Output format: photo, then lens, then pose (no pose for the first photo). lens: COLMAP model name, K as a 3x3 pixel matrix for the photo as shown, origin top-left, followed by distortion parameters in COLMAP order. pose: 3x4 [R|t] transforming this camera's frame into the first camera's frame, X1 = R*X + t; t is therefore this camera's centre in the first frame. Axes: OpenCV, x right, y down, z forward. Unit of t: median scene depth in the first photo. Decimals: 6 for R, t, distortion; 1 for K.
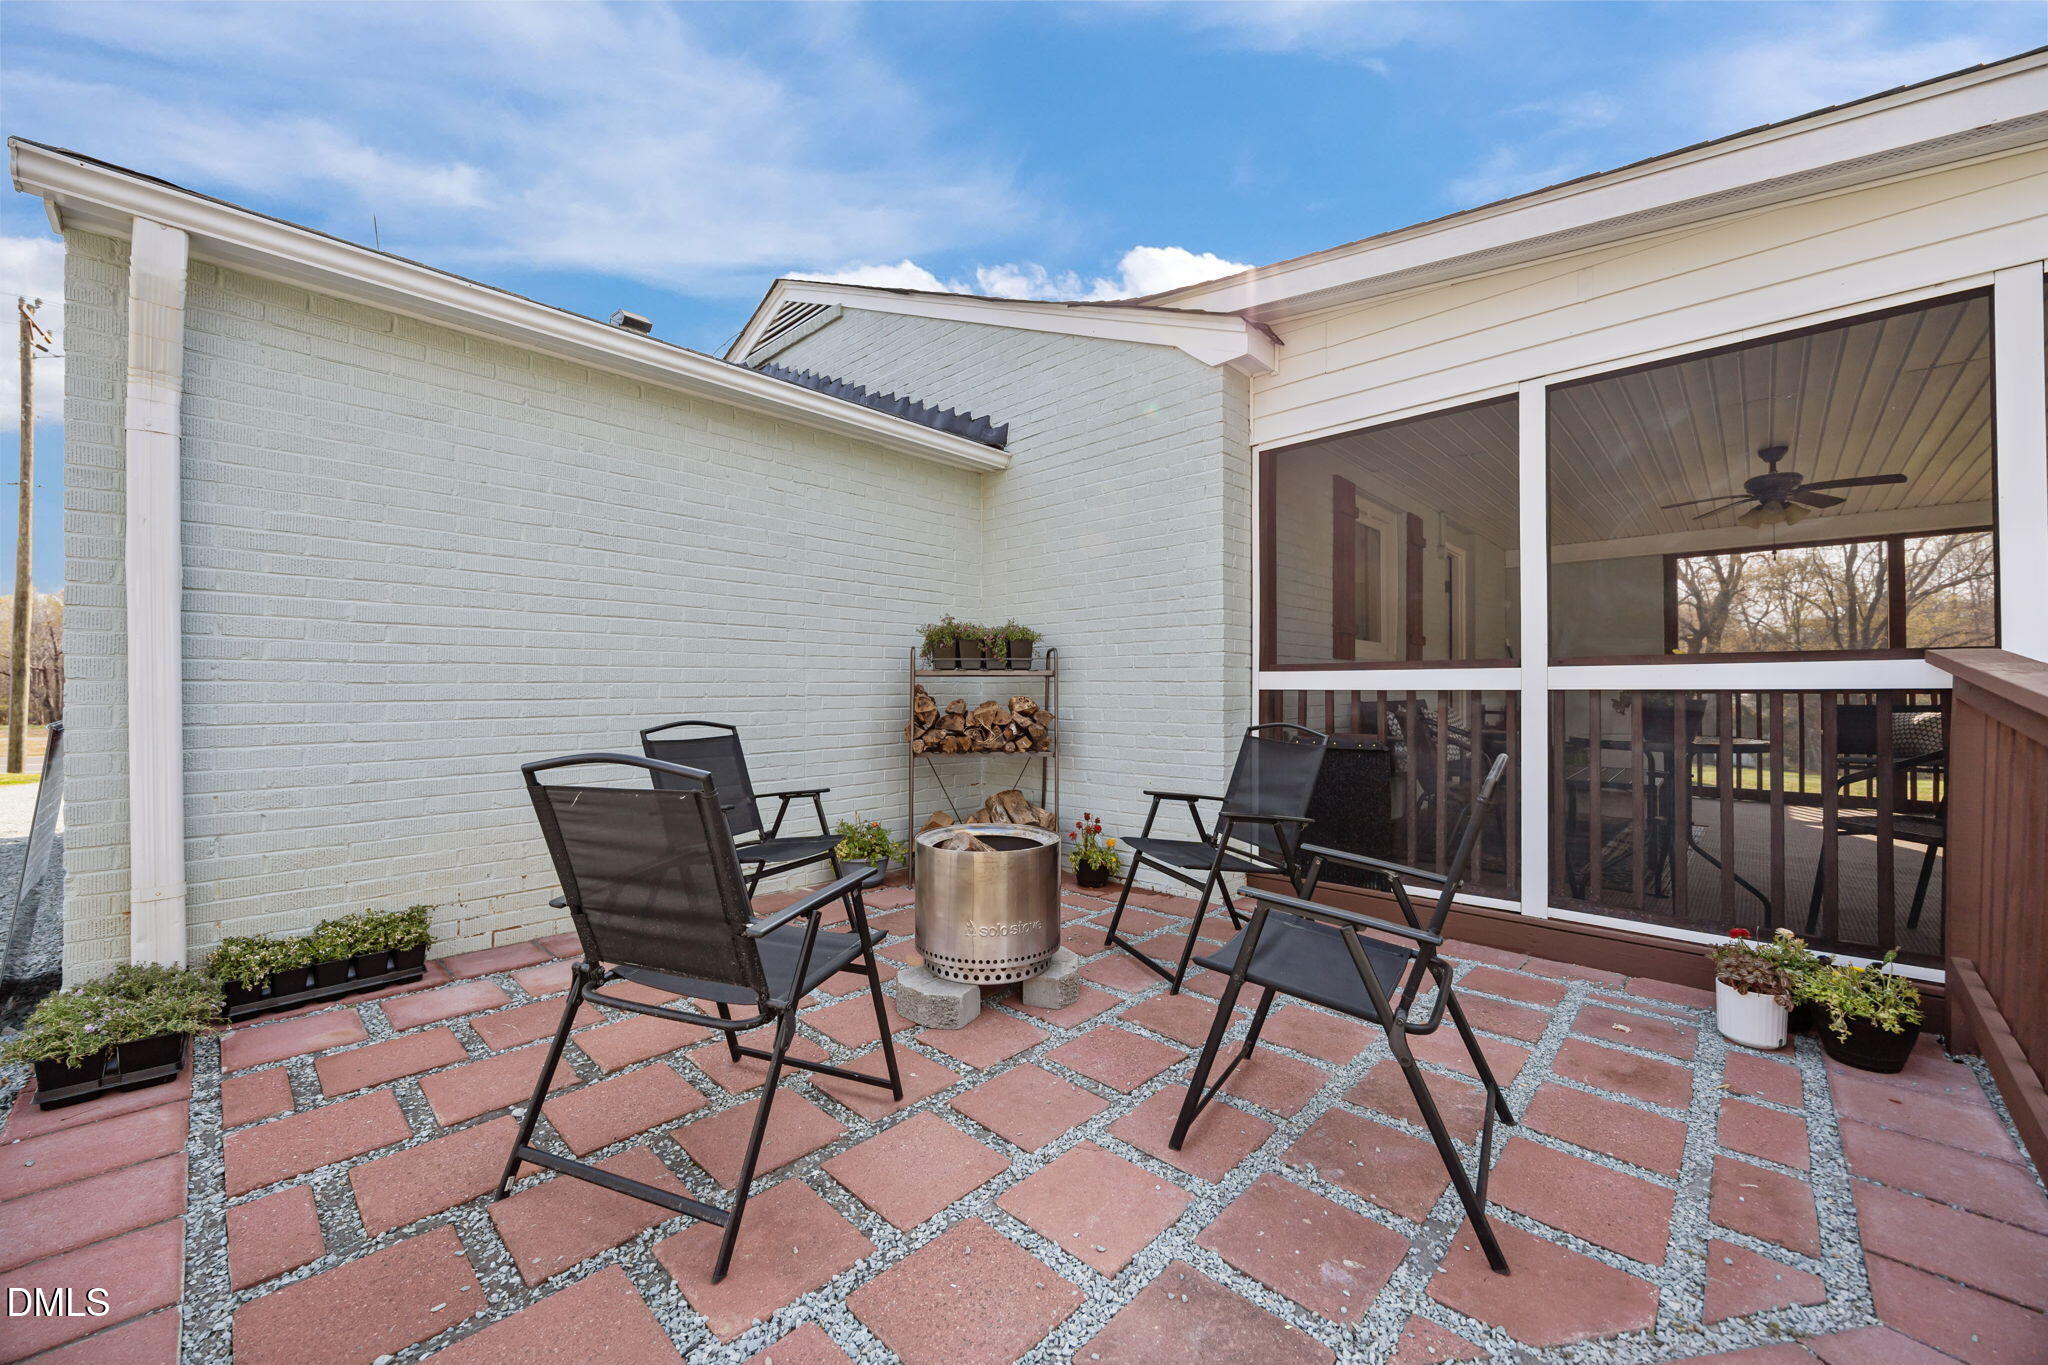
lens RADIAL K [[781.3, 0, 1024.0], [0, 781.3, 682.5], [0, 0, 1]] dist [-0.007535, -0.000487]
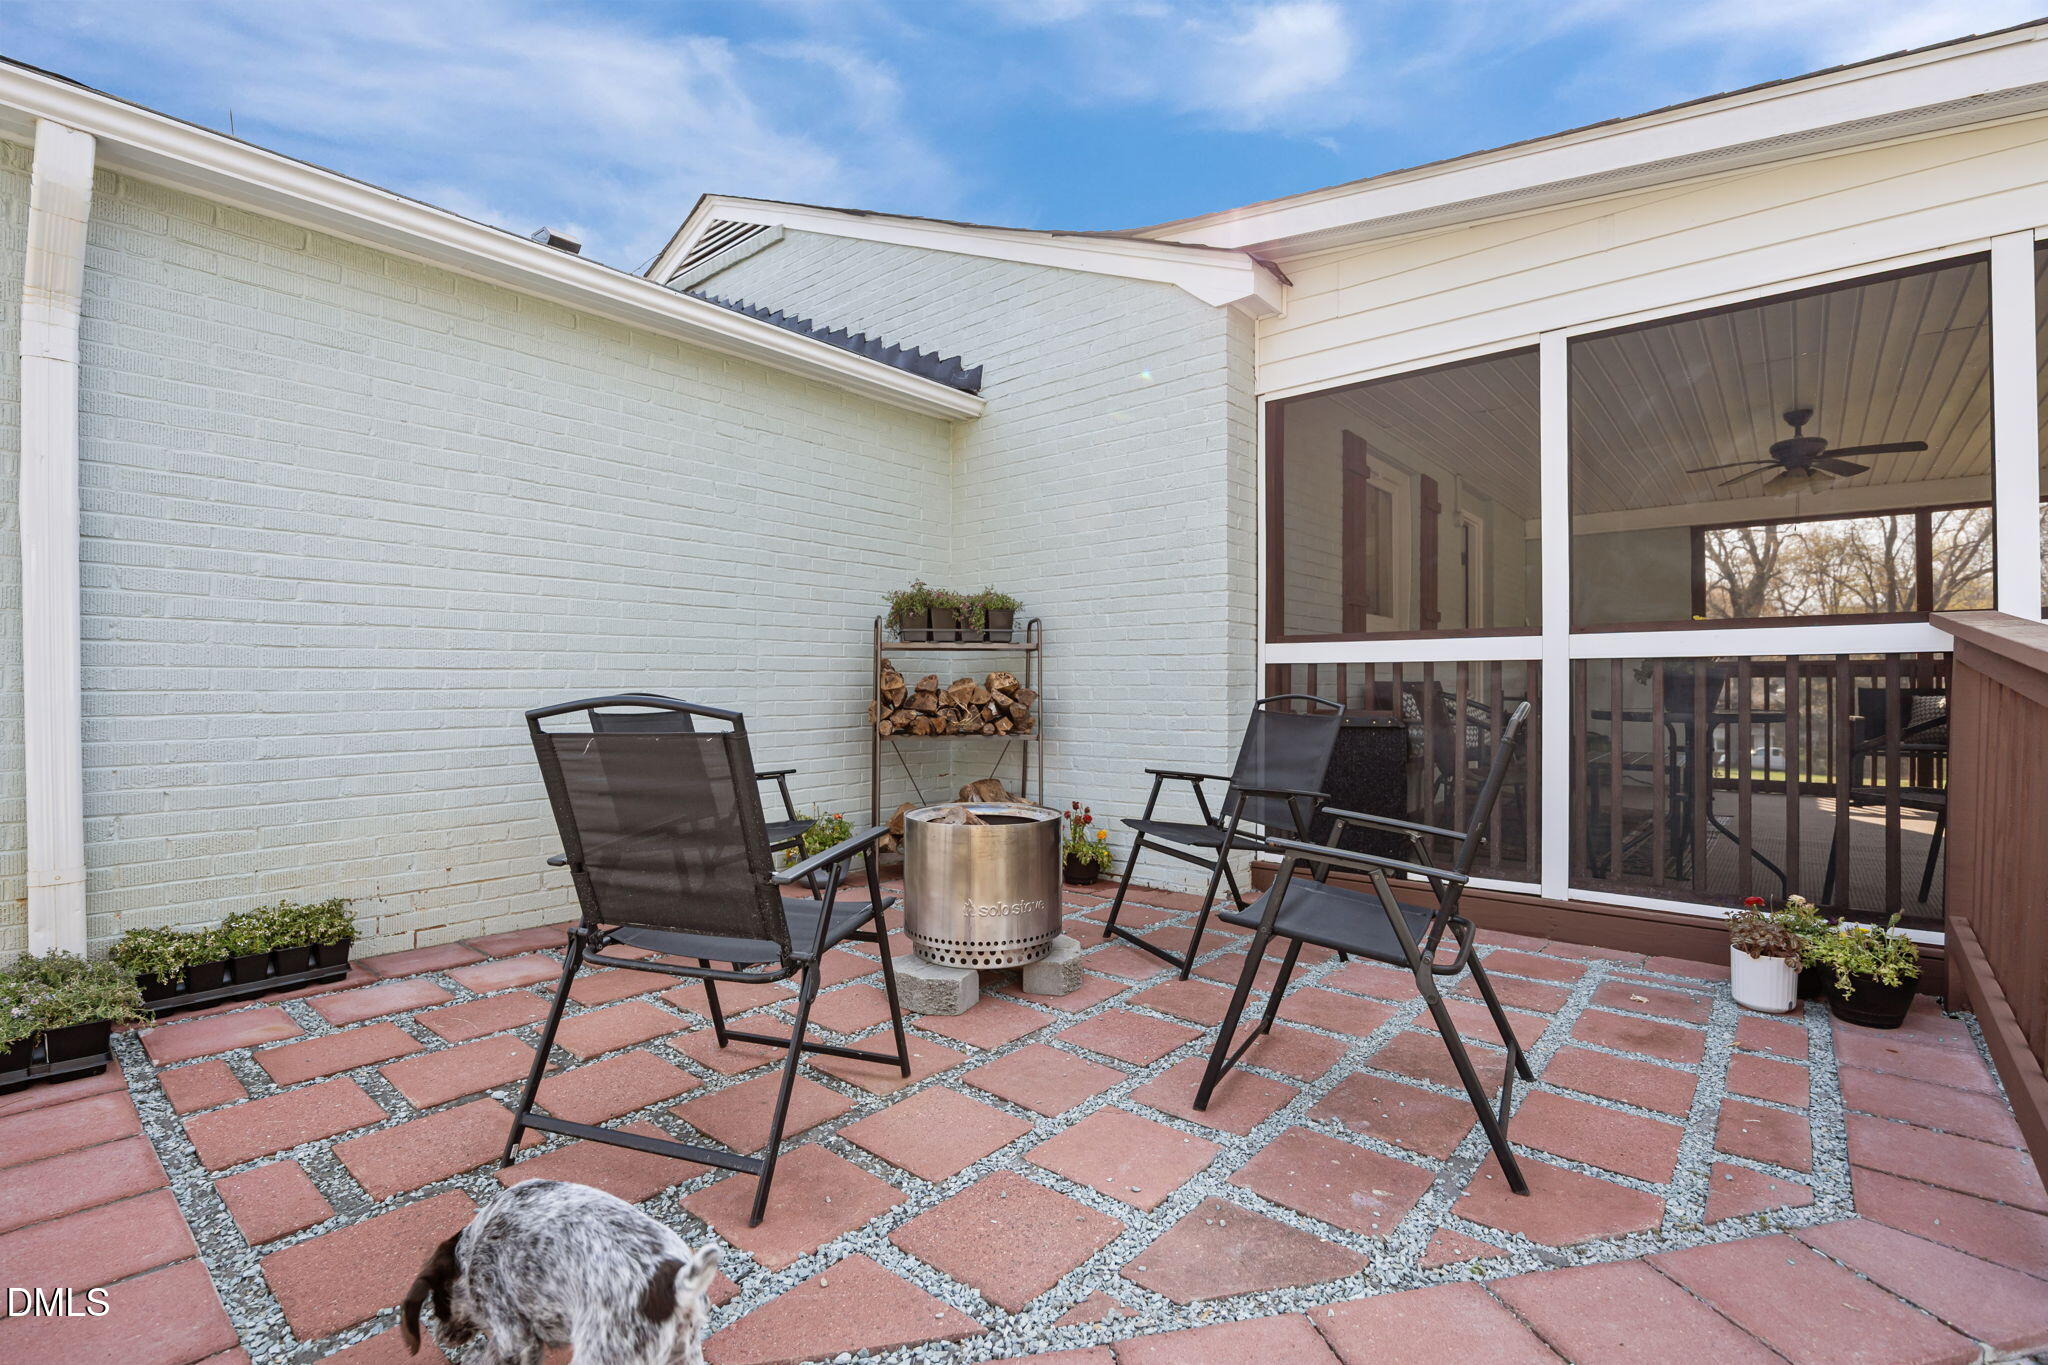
lens RADIAL K [[932.9, 0, 1024.0], [0, 932.9, 682.5], [0, 0, 1]] dist [-0.025125, 0.001277]
pose [[0.998314, 0.000032, 0.058042, -0.065579], [-0.000300, 0.999989, 0.004608, 0.041013], [-0.058041, -0.004618, 0.998304, -0.101591]]
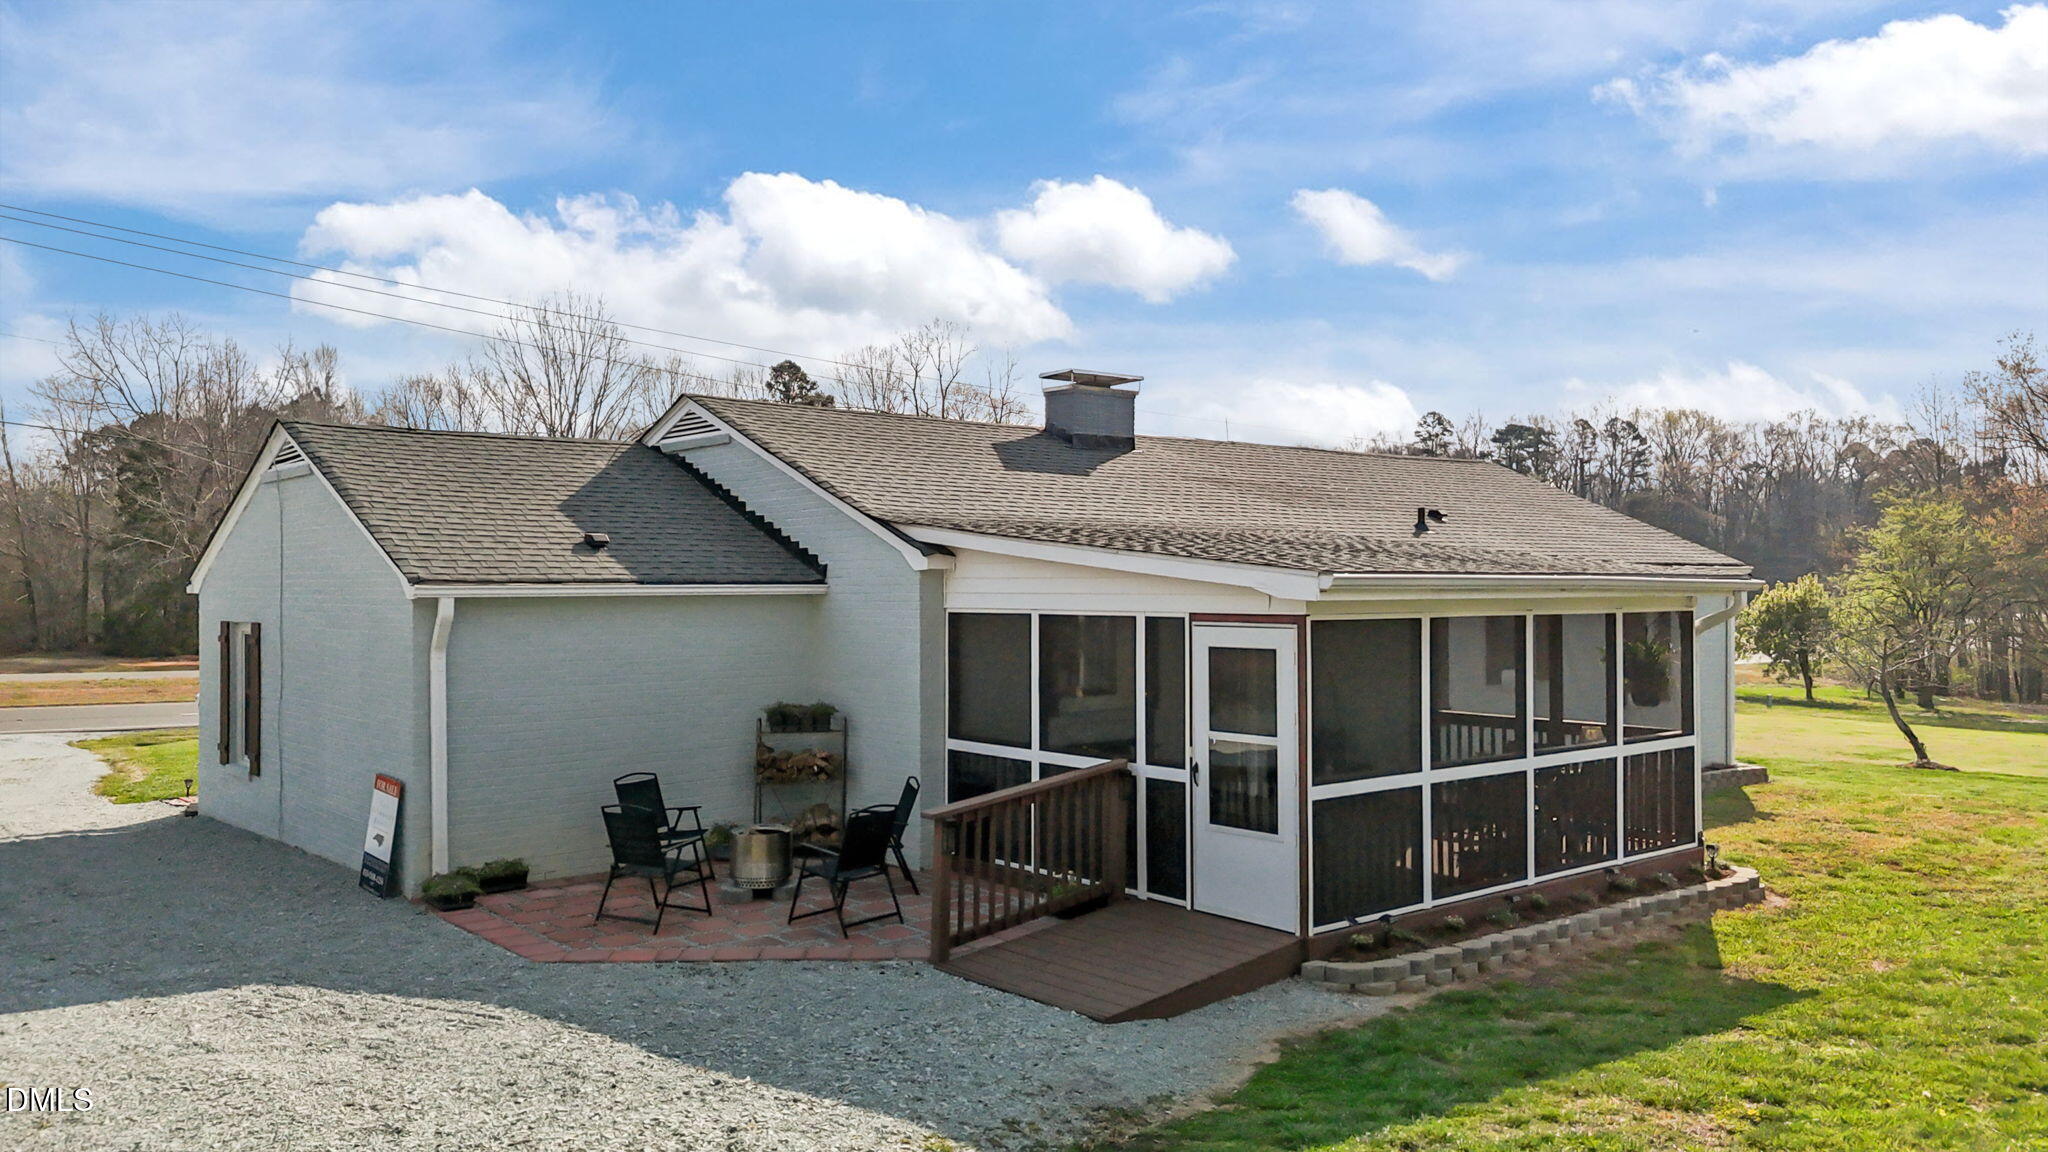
lens RADIAL K [[1514.2, 0, 1019.9], [0, 1514.2, 533.9], [0, 0, 1]] dist [0.069645, -0.001530]
pose [[0.994183, -0.005041, -0.107584, 1.292017], [0.003325, 0.999865, -0.016118, -0.650700], [0.107650, 0.015667, 0.994065, -3.677816]]
